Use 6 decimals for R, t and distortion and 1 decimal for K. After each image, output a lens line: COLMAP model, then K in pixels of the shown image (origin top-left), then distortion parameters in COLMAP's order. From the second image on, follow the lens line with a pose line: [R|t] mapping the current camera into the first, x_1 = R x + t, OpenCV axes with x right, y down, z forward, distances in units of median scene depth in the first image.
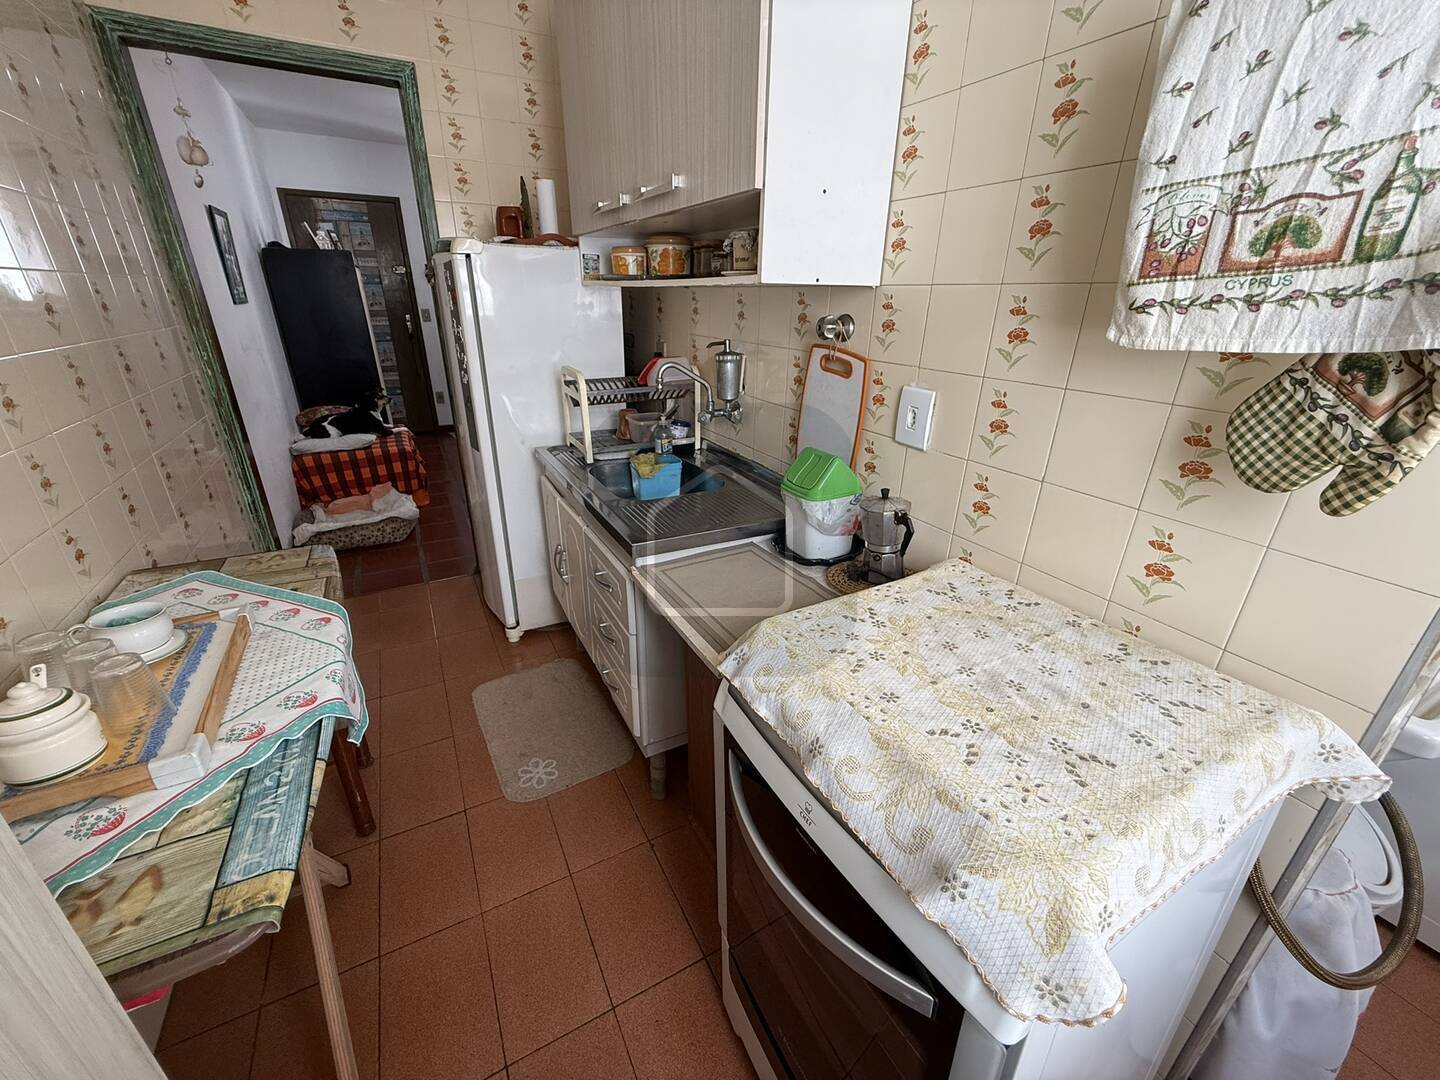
lens RADIAL K [[572.2, 0, 718.1], [0, 572.2, 541.6], [0, 0, 1]] dist [-0.001765, 0.000564]
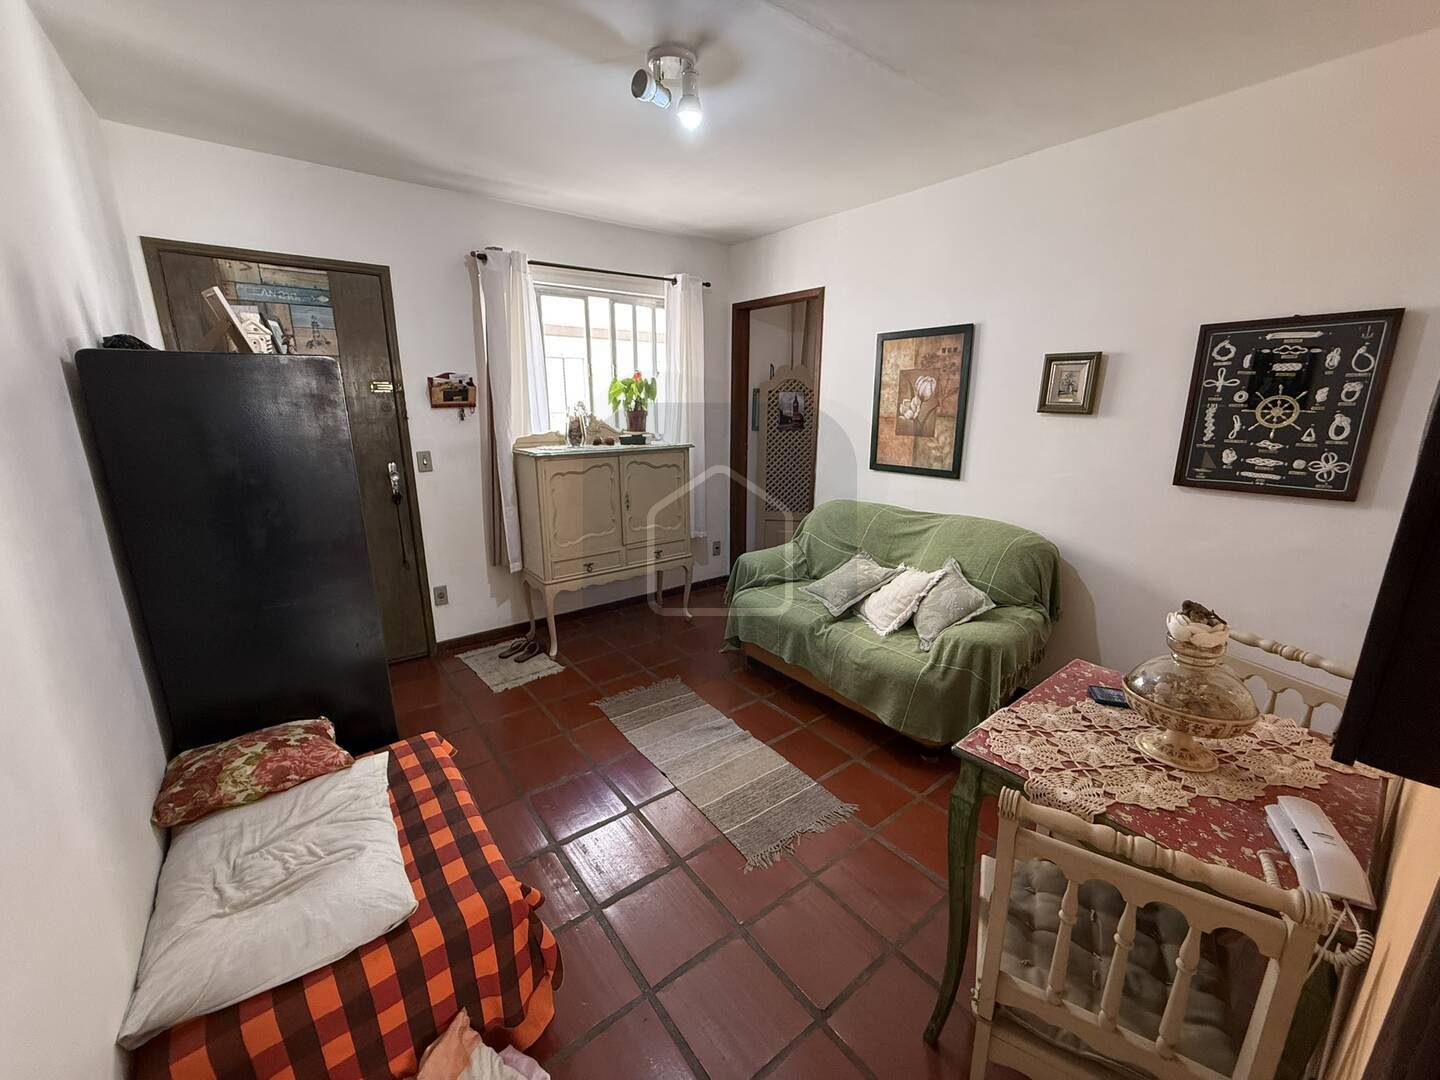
lens RADIAL K [[572.2, 0, 718.1], [0, 572.2, 541.6], [0, 0, 1]] dist [-0.001765, 0.000564]
pose [[0.987097, -0.054837, 0.150442, -1.423187], [0.077003, 0.986325, -0.145716, -0.965696], [-0.140394, 0.155420, 0.977821, 1.888323]]
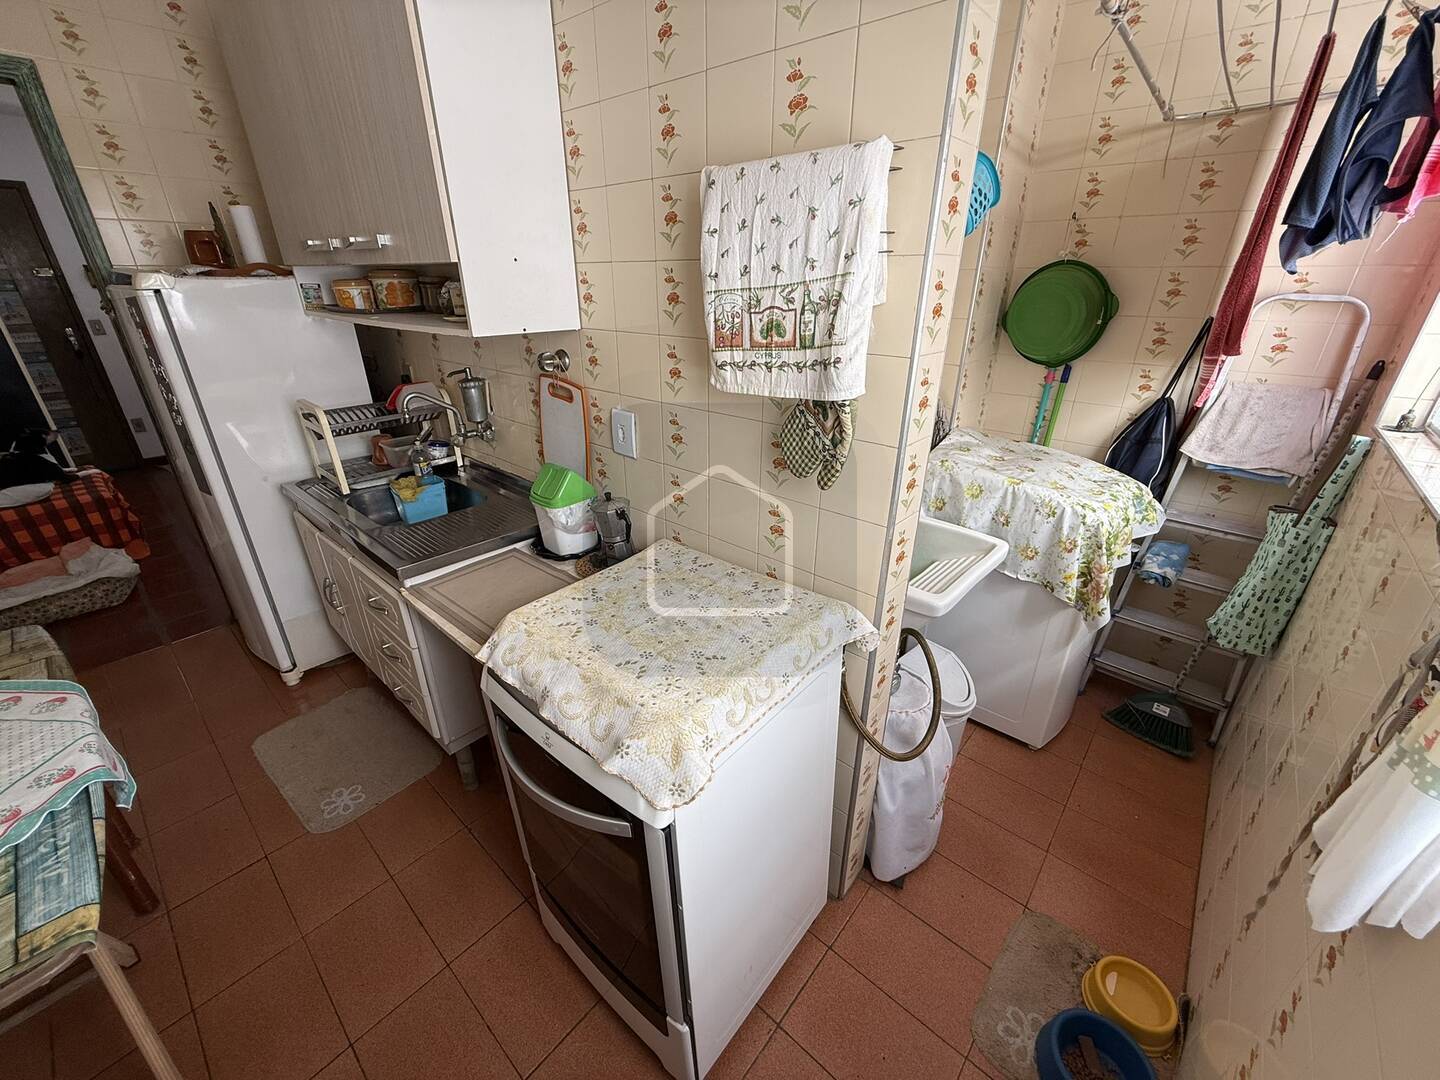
lens RADIAL K [[572.2, 0, 718.1], [0, 572.2, 541.6], [0, 0, 1]] dist [-0.001765, 0.000564]
pose [[0.938010, -0.157275, 0.308871, 0.105333], [0.148292, 0.987549, 0.052507, -0.013992], [-0.313283, -0.003449, 0.949654, -0.265219]]
